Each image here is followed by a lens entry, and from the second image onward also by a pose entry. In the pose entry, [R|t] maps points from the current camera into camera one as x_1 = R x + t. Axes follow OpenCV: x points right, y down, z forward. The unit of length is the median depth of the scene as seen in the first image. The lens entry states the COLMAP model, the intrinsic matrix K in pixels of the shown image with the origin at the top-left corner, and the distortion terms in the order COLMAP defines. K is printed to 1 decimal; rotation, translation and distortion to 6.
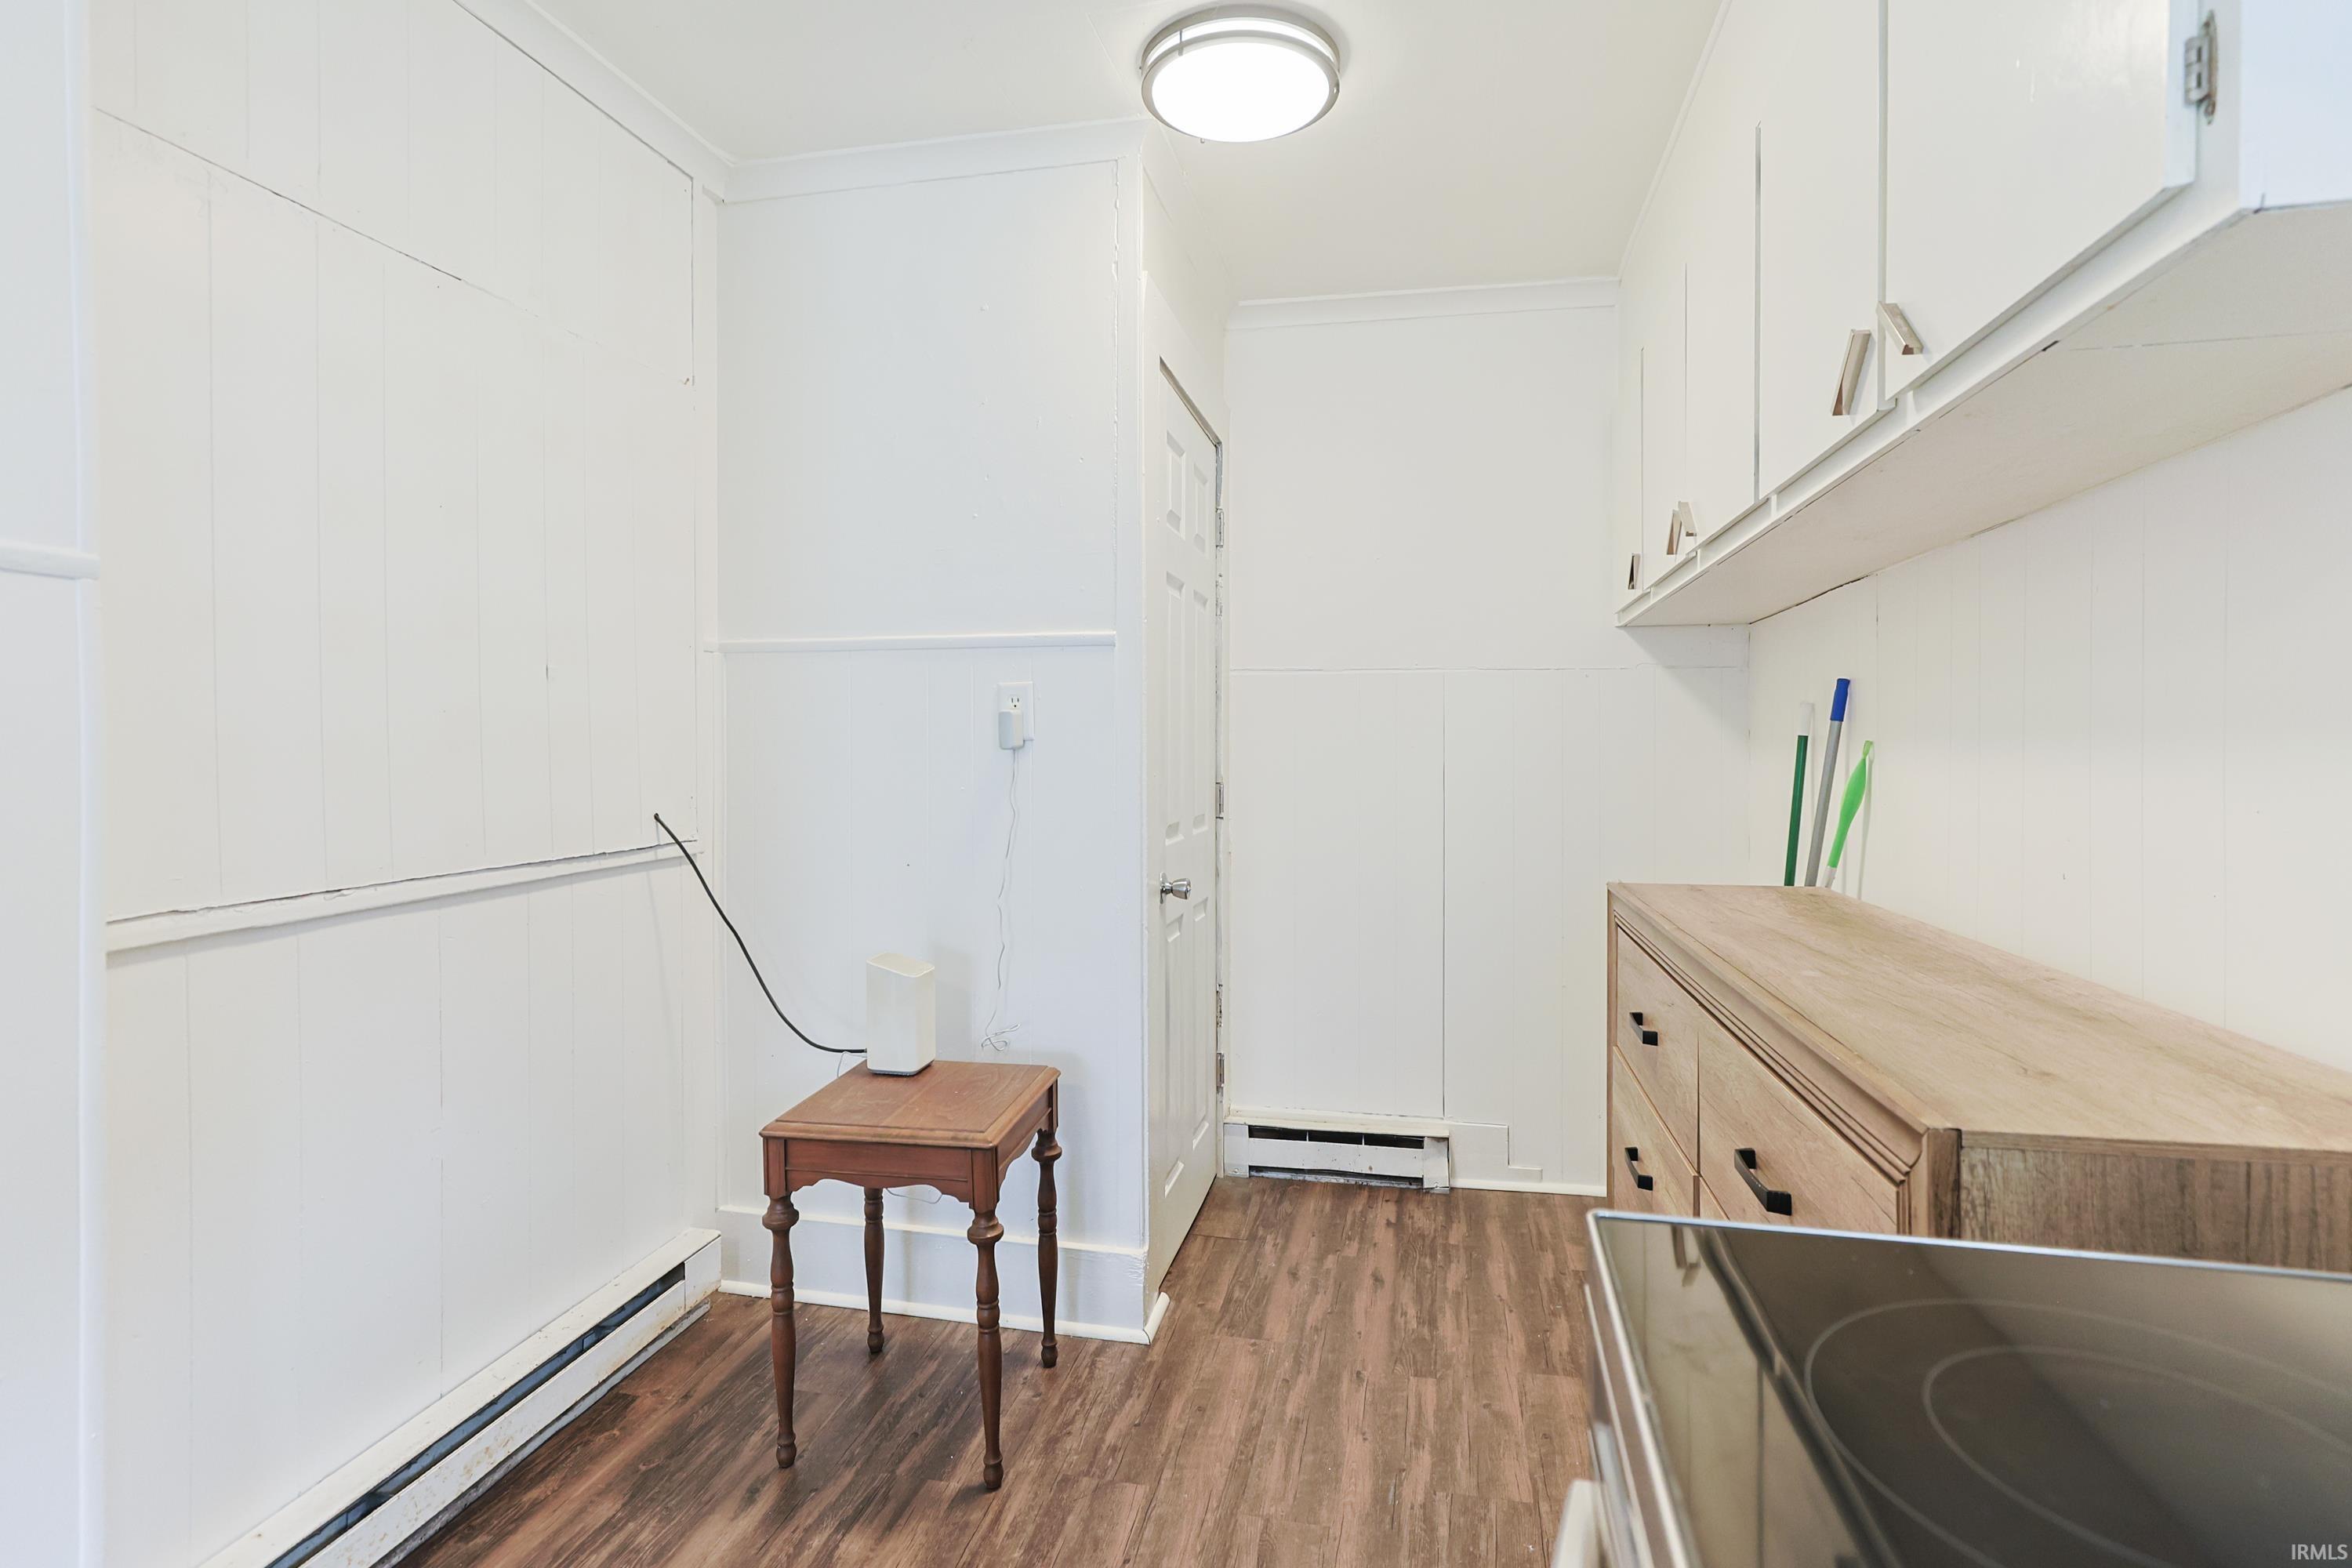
lens RADIAL K [[1155.4, 0, 1192.0], [0, 1155.4, 762.8], [0, 0, 1]] dist [-0.004265, 0.000008]
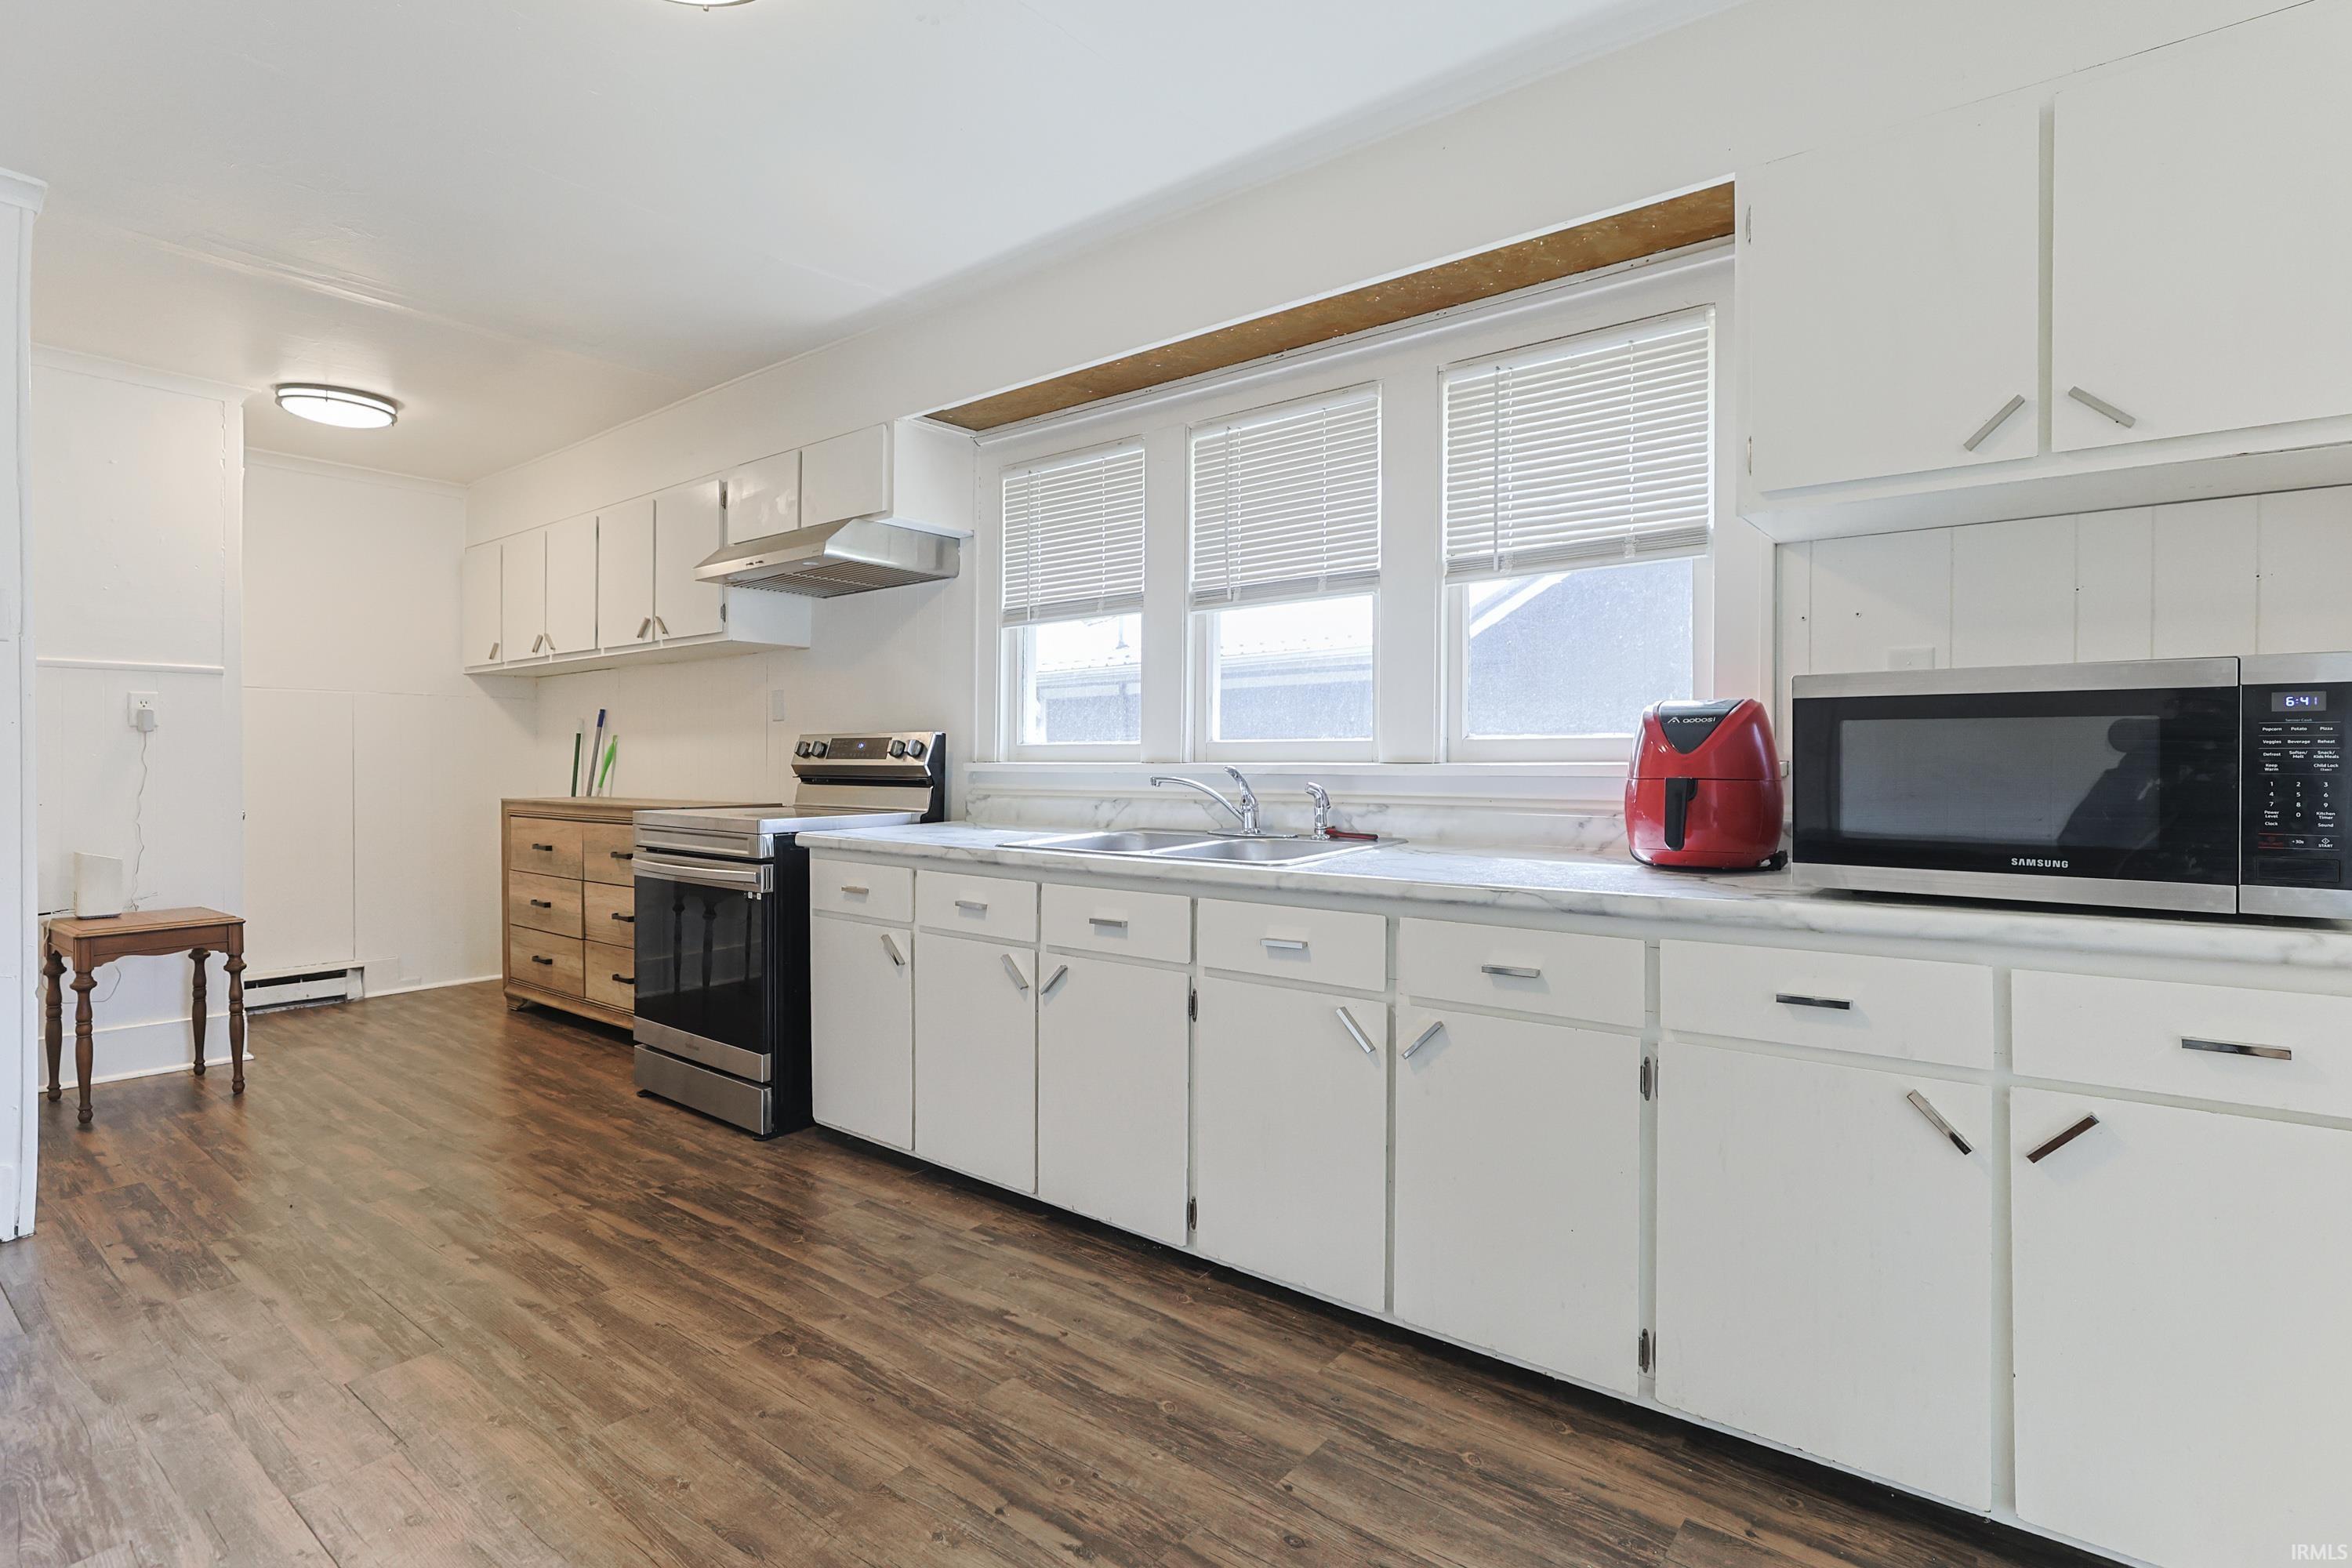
lens RADIAL K [[1107.4, 0, 1215.5], [0, 1107.4, 774.0], [0, 0, 1]] dist [-0.015752, 0.001335]
pose [[0.429979, -0.007640, 0.902807, -0.915552], [0.004316, 0.999970, 0.006406, 0.047154], [-0.902829, 0.001142, 0.429999, -1.090443]]
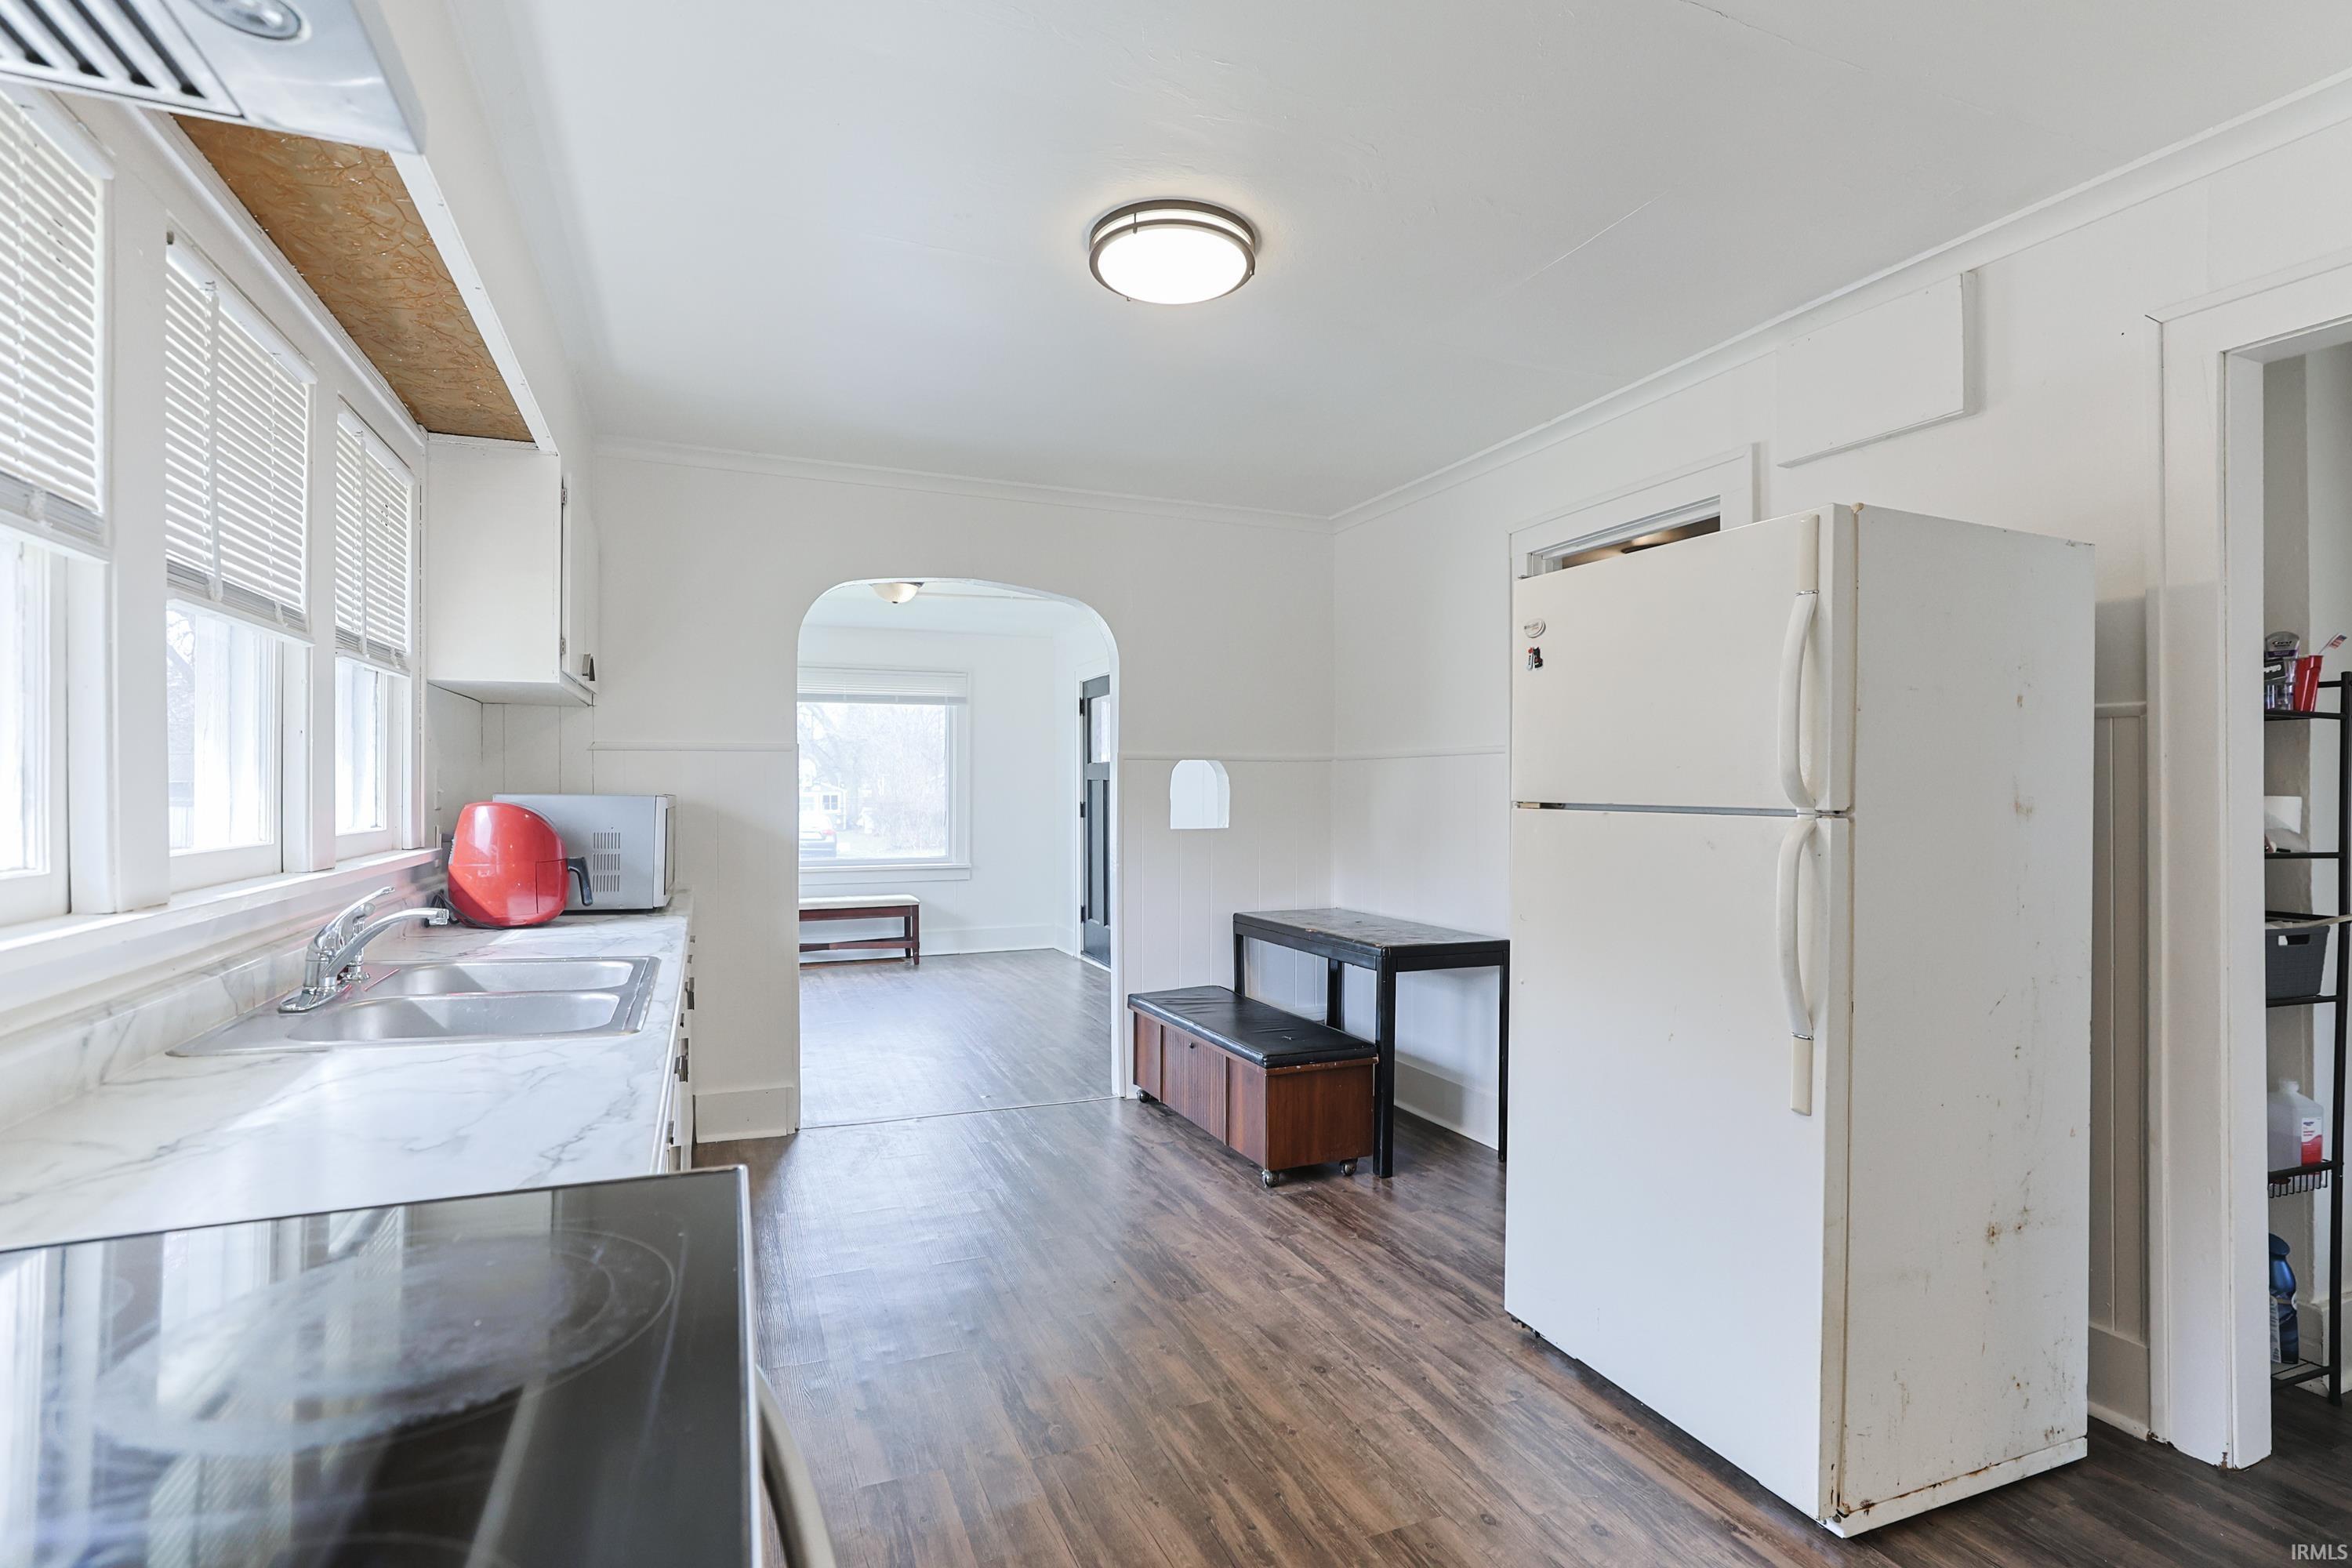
lens RADIAL K [[1147.3, 0, 1176.0], [0, 1147.3, 784.0], [0, 0, 1]] dist [-0.018029, -0.000037]
pose [[-0.832512, -0.001665, -0.554005, 0.131668], [-0.003574, 0.999991, 0.002365, -0.030171], [0.553996, 0.003949, -0.832510, 0.387587]]
